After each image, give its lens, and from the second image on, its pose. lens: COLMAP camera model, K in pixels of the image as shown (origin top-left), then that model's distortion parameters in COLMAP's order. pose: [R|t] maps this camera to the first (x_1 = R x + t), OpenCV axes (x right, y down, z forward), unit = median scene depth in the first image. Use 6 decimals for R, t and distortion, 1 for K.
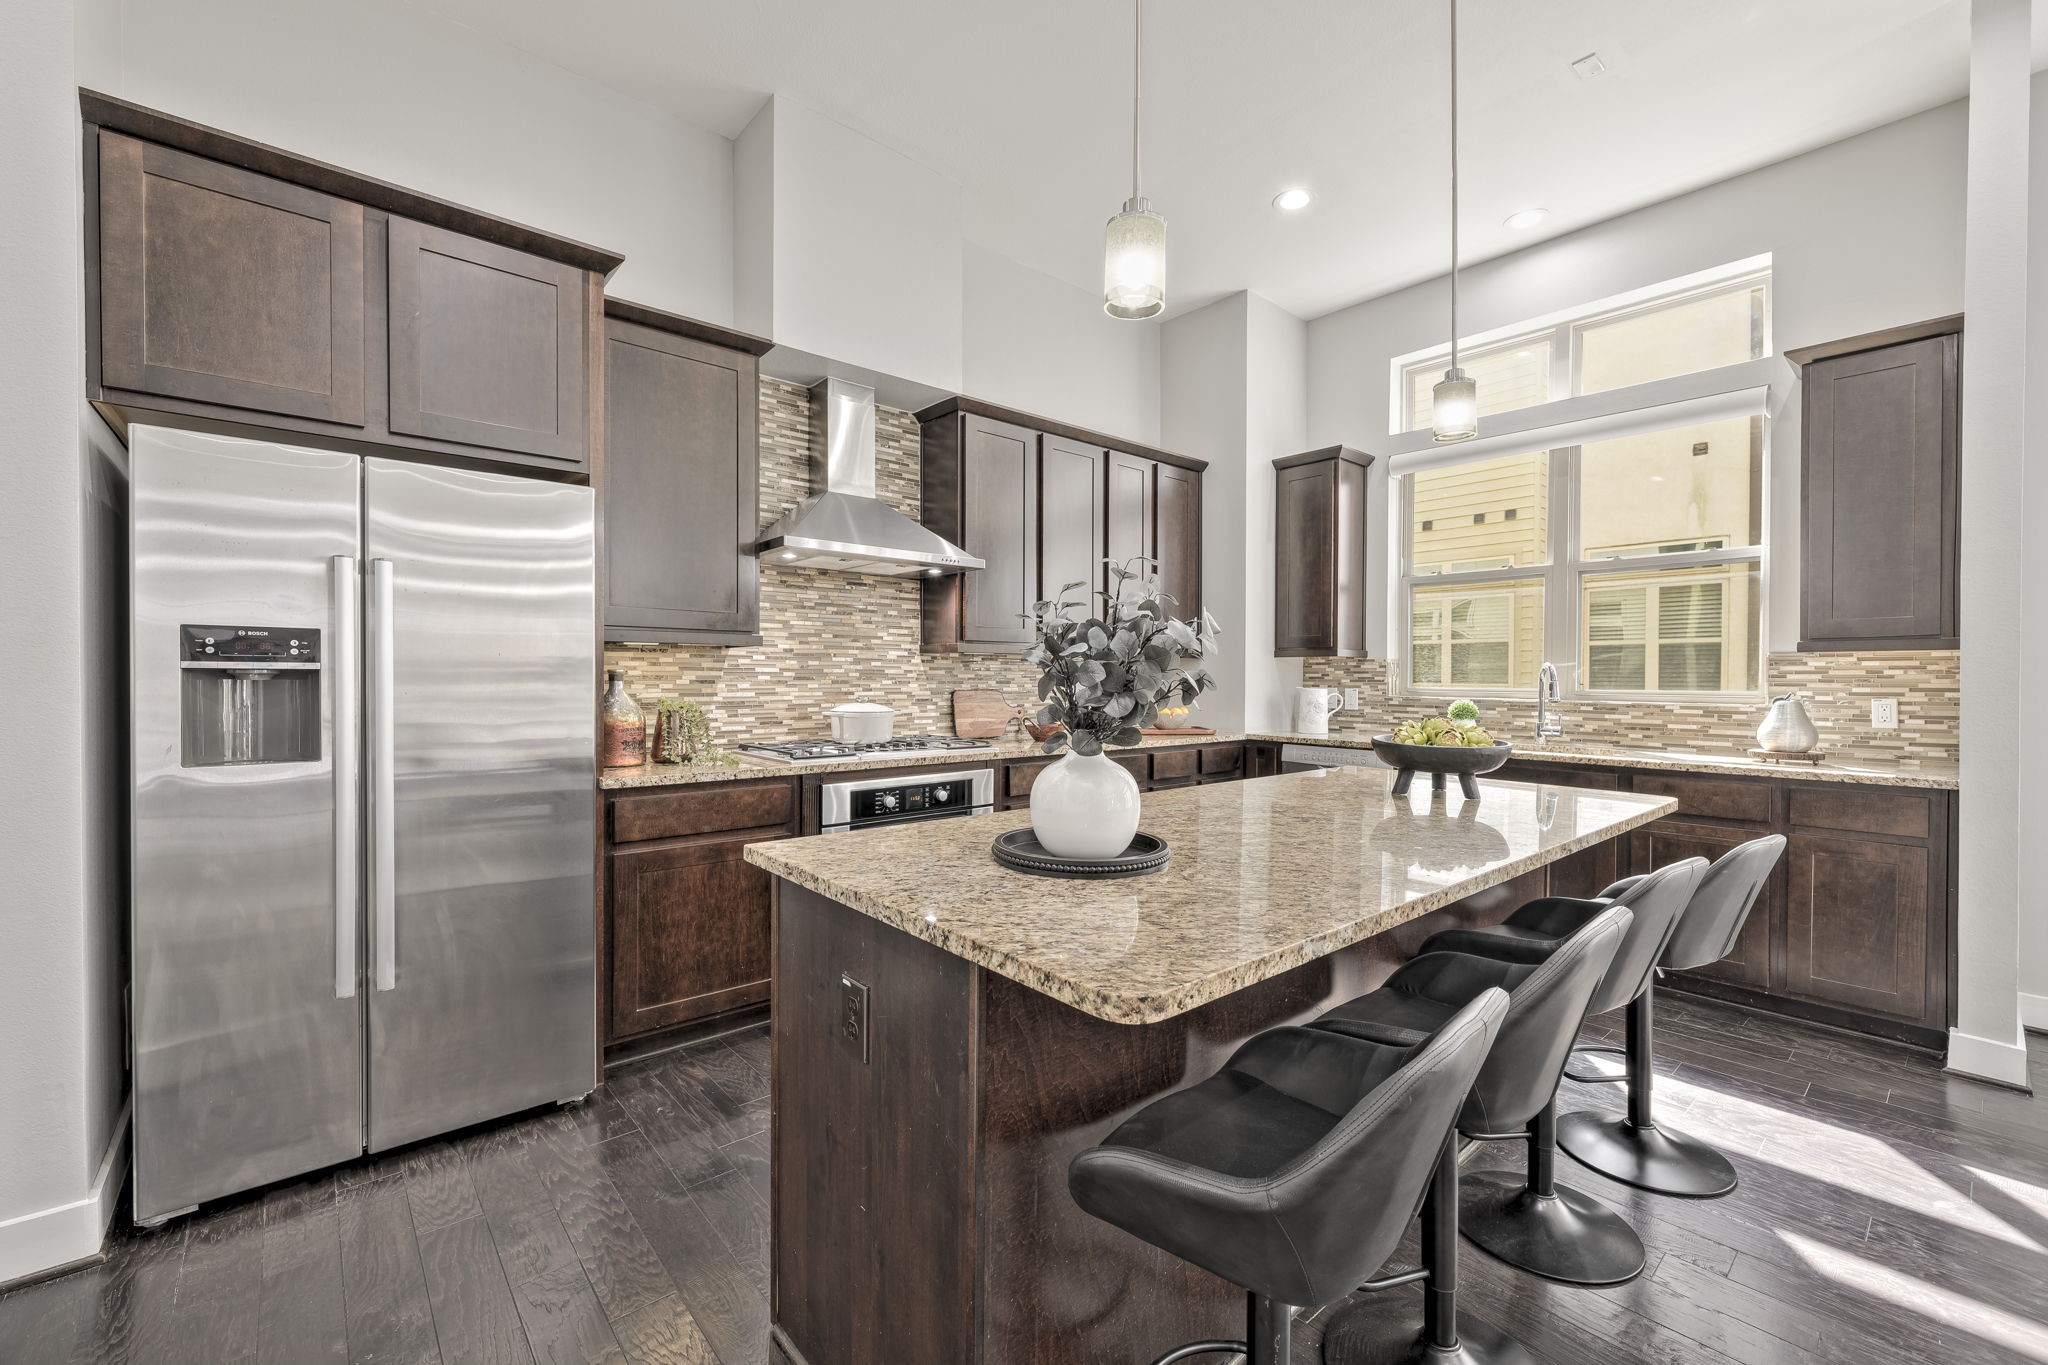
lens RADIAL K [[840.5, 0, 1031.7], [0, 840.5, 676.8], [0, 0, 1]] dist [-0.003649, 0.001259]
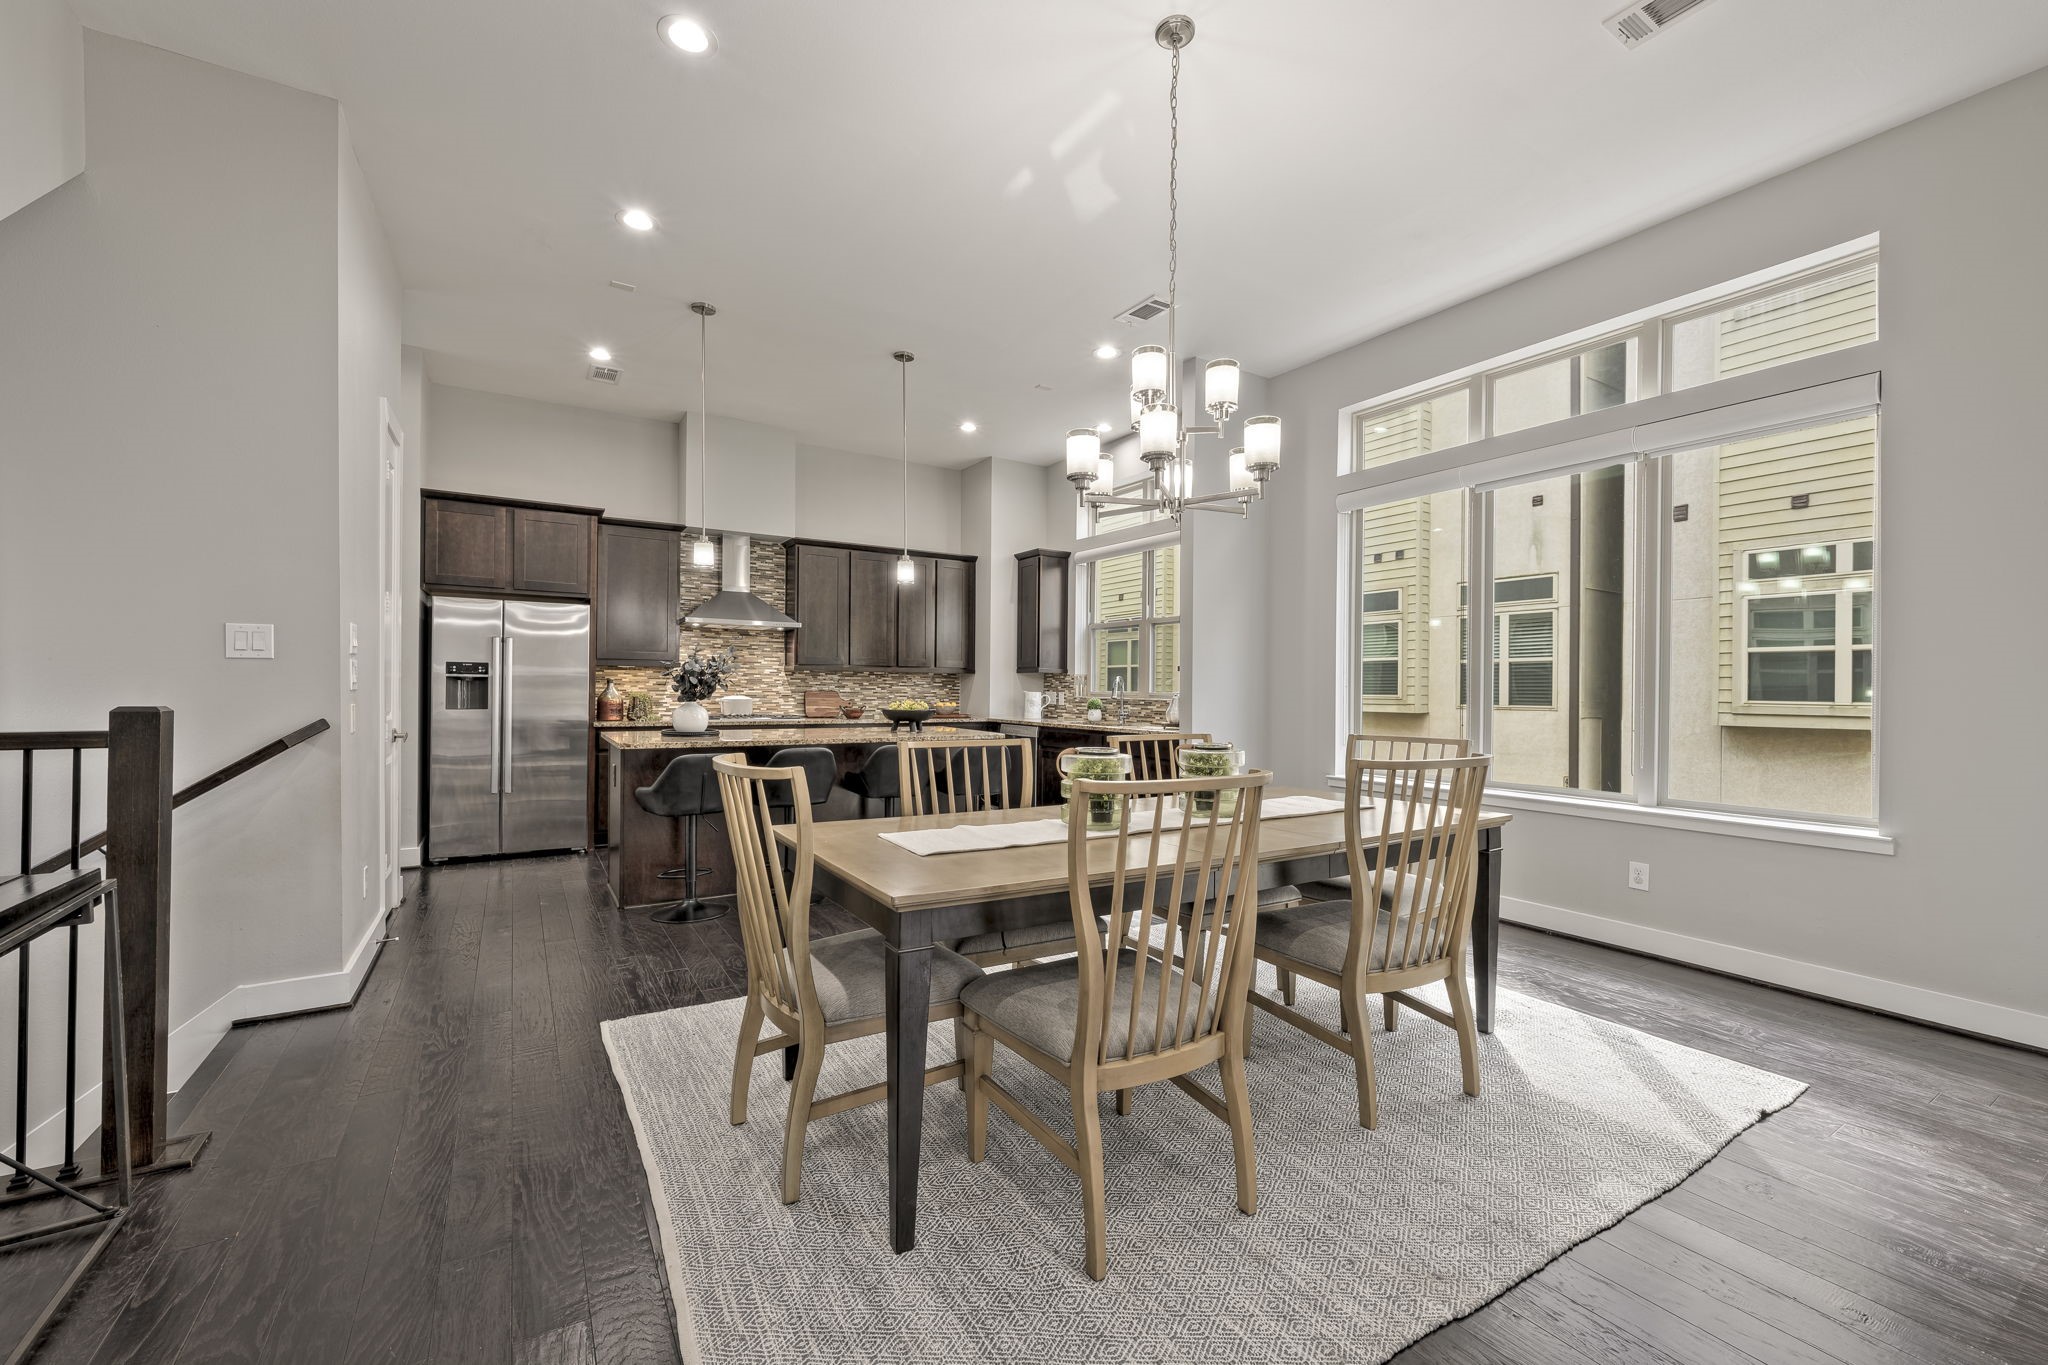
lens RADIAL K [[840.5, 0, 1043.1], [0, 840.5, 678.9], [0, 0, 1]] dist [-0.003649, 0.001259]
pose [[0.984797, 0.008839, -0.173484, 1.190398], [-0.010346, 0.999916, -0.007784, -0.000630], [0.173401, 0.009461, 0.984806, -1.171763]]
